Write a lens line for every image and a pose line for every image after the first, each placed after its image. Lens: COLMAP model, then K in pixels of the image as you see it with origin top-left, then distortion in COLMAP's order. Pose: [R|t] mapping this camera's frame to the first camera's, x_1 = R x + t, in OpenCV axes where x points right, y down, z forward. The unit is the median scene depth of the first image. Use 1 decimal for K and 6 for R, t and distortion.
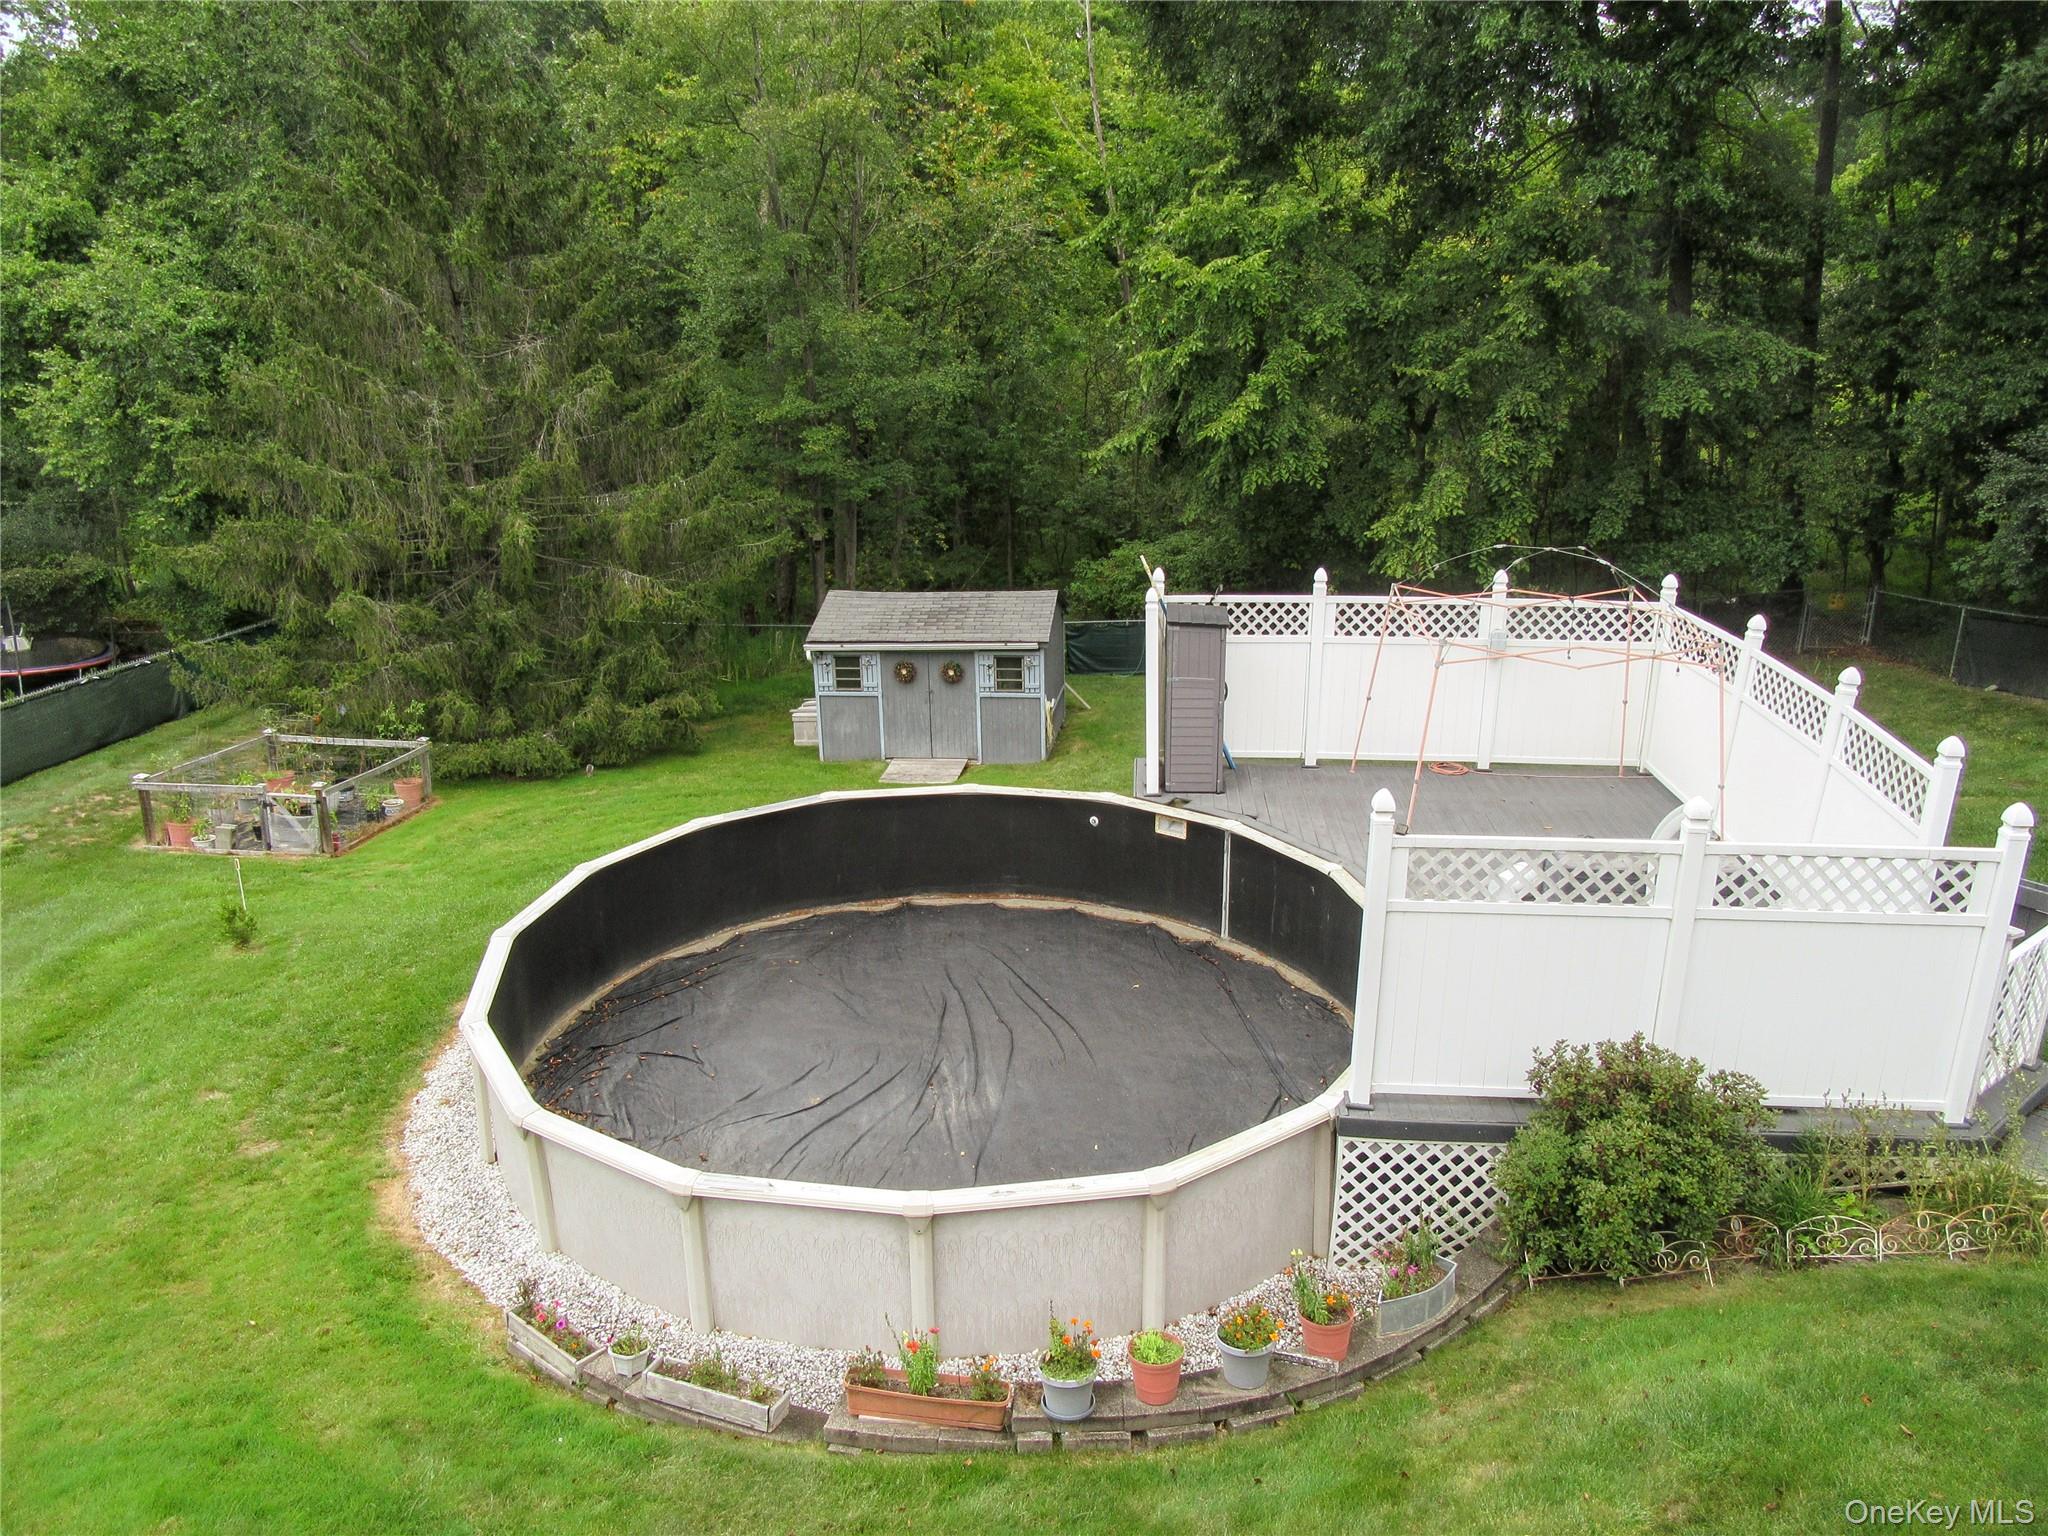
lens RADIAL K [[1513.0, 0, 1031.1], [0, 1513.0, 763.2], [0, 0, 1]] dist [-0.011402, 0.016498]
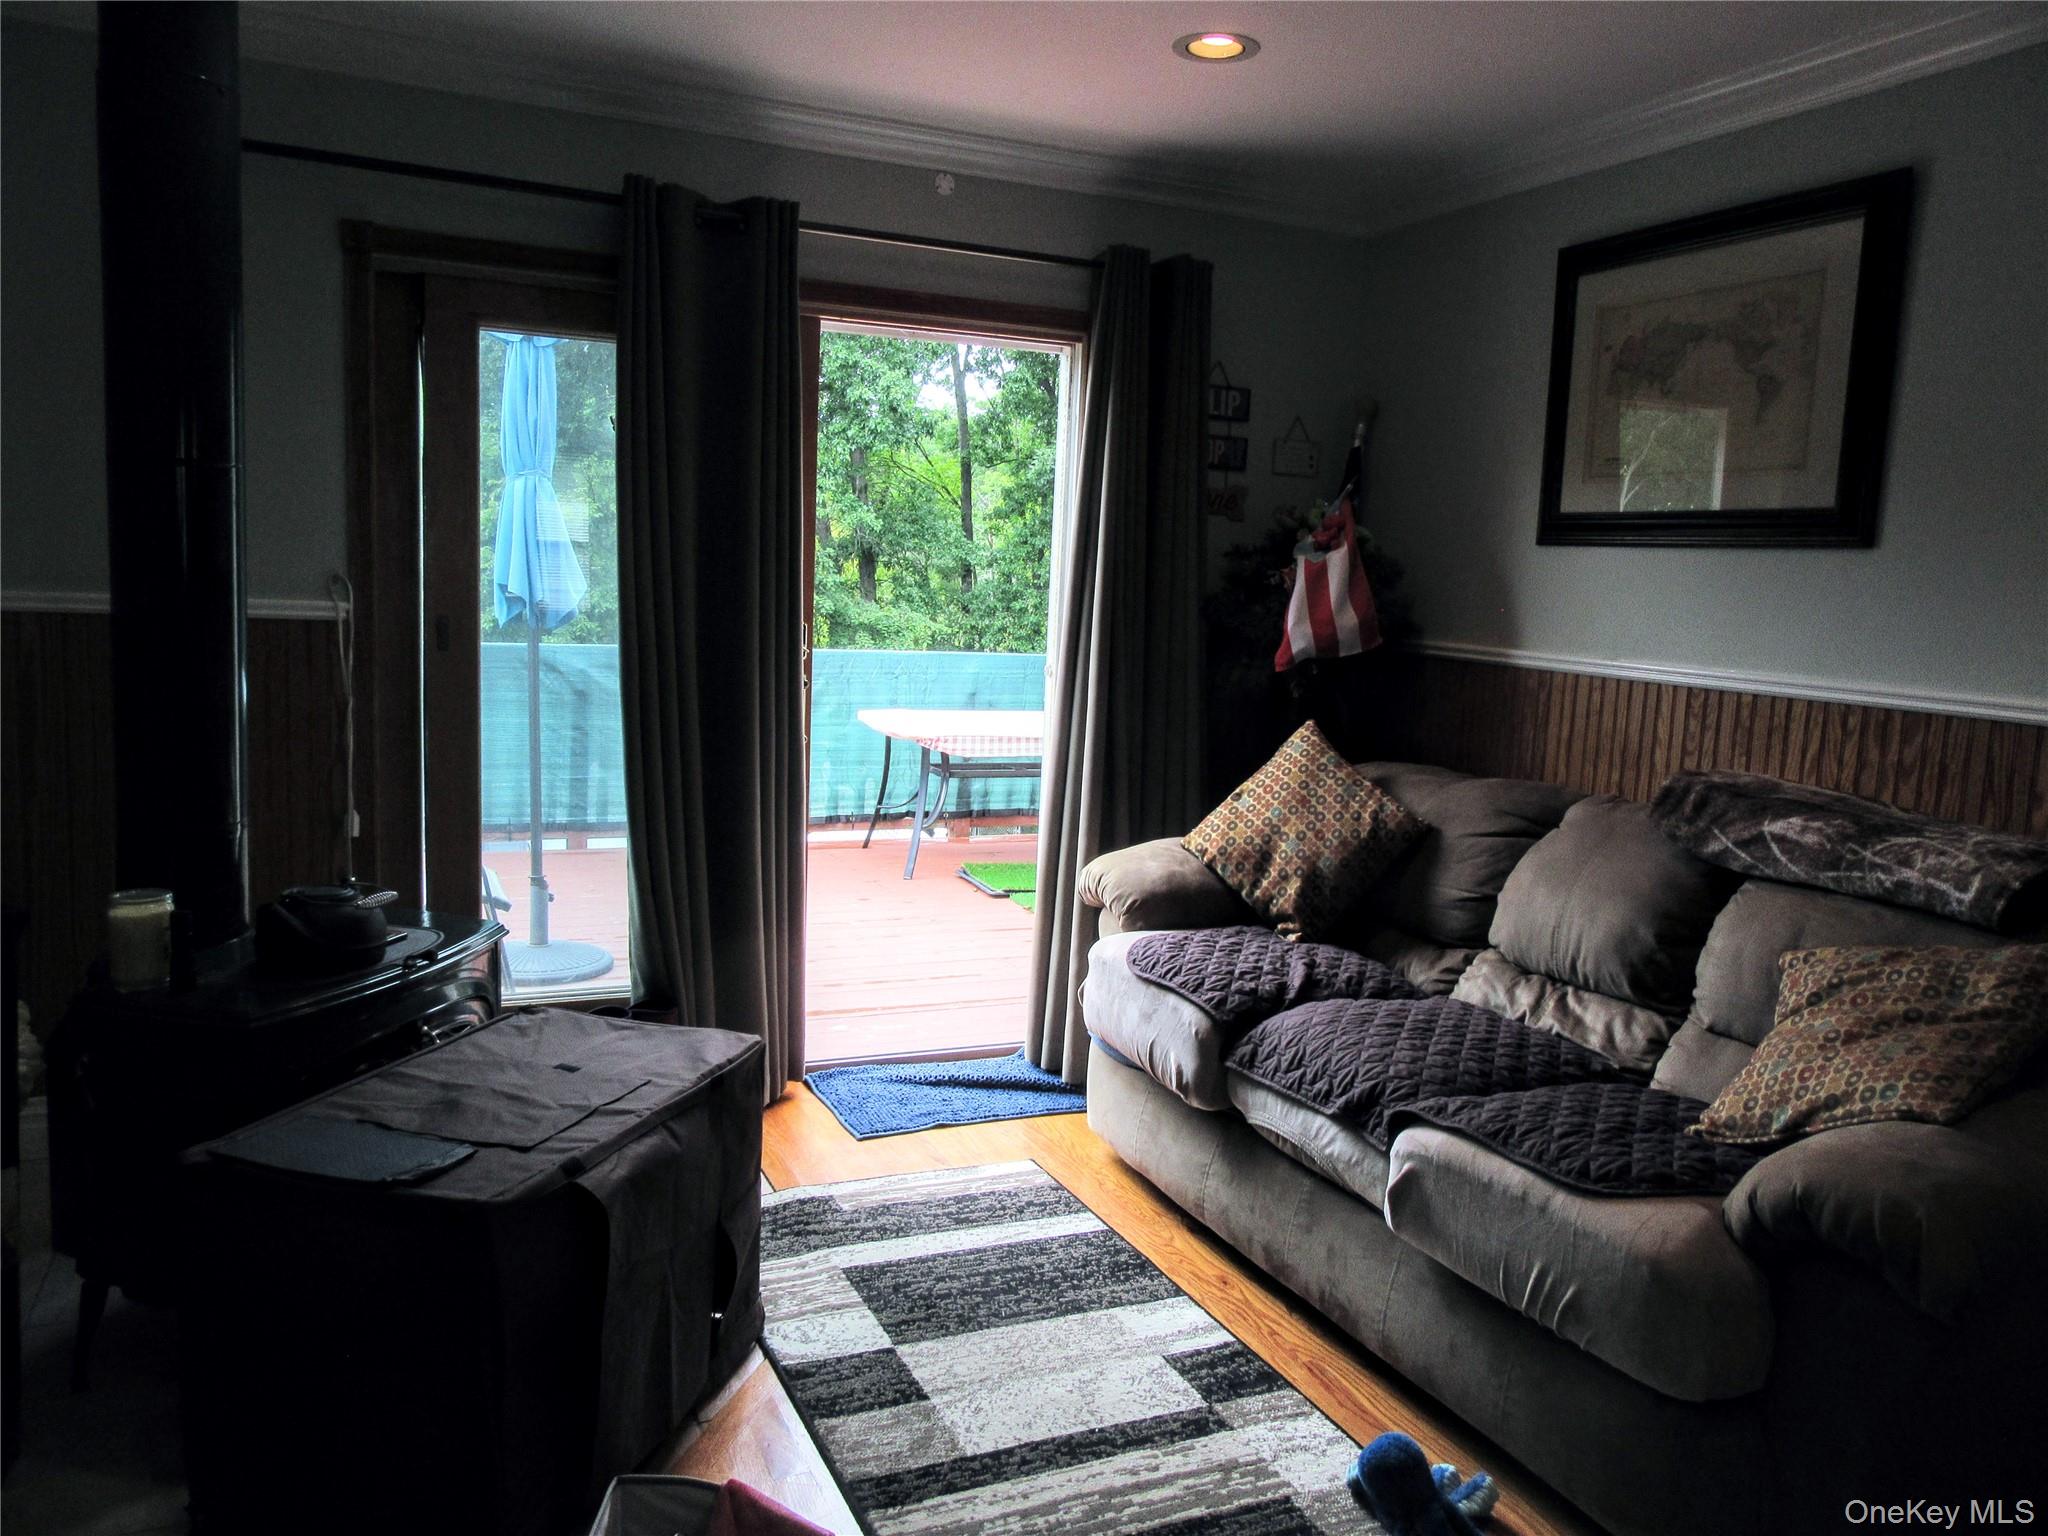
lens RADIAL K [[1513.0, 0, 1027.3], [0, 1513.0, 764.0], [0, 0, 1]] dist [-0.011402, 0.016498]
pose [[0.905214, -0.018344, 0.424560, -0.029134], [0.093856, 0.983026, -0.157640, 0.089571], [-0.414462, 0.182545, 0.891571, -0.292140]]
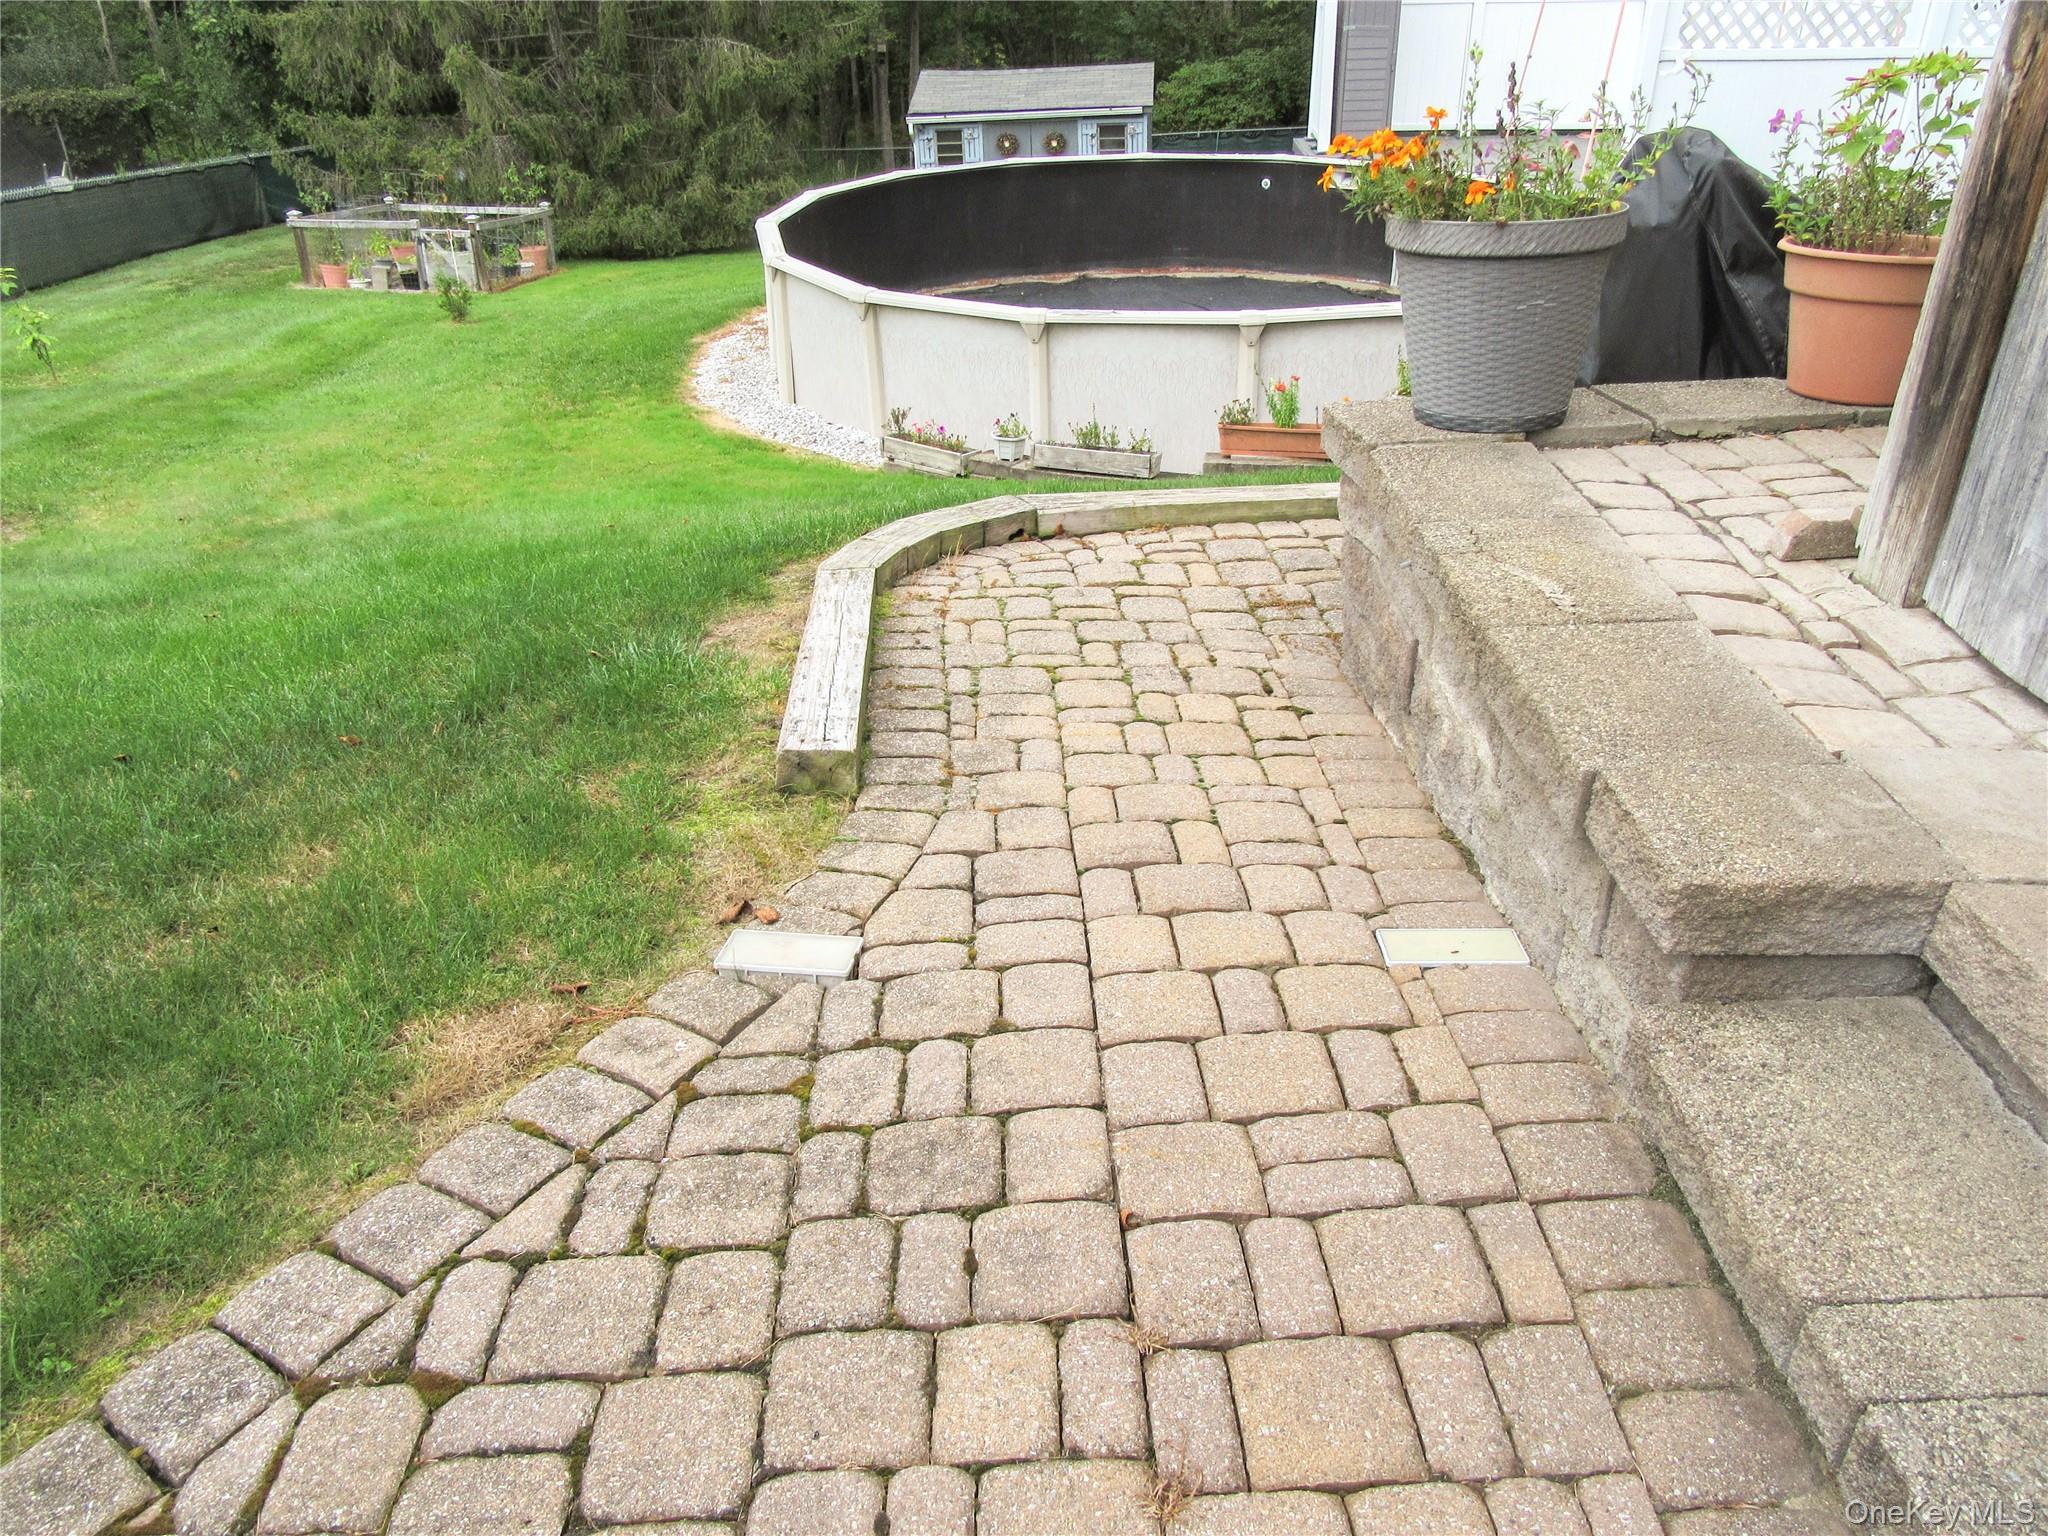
lens RADIAL K [[1513.0, 0, 1030.5], [0, 1513.0, 760.5], [0, 0, 1]] dist [-0.011402, 0.016498]
pose [[0.999406, -0.027080, 0.021333, -0.100717], [0.022377, 0.980324, 0.196124, 0.144350], [-0.026224, -0.195530, 0.980347, -0.063690]]
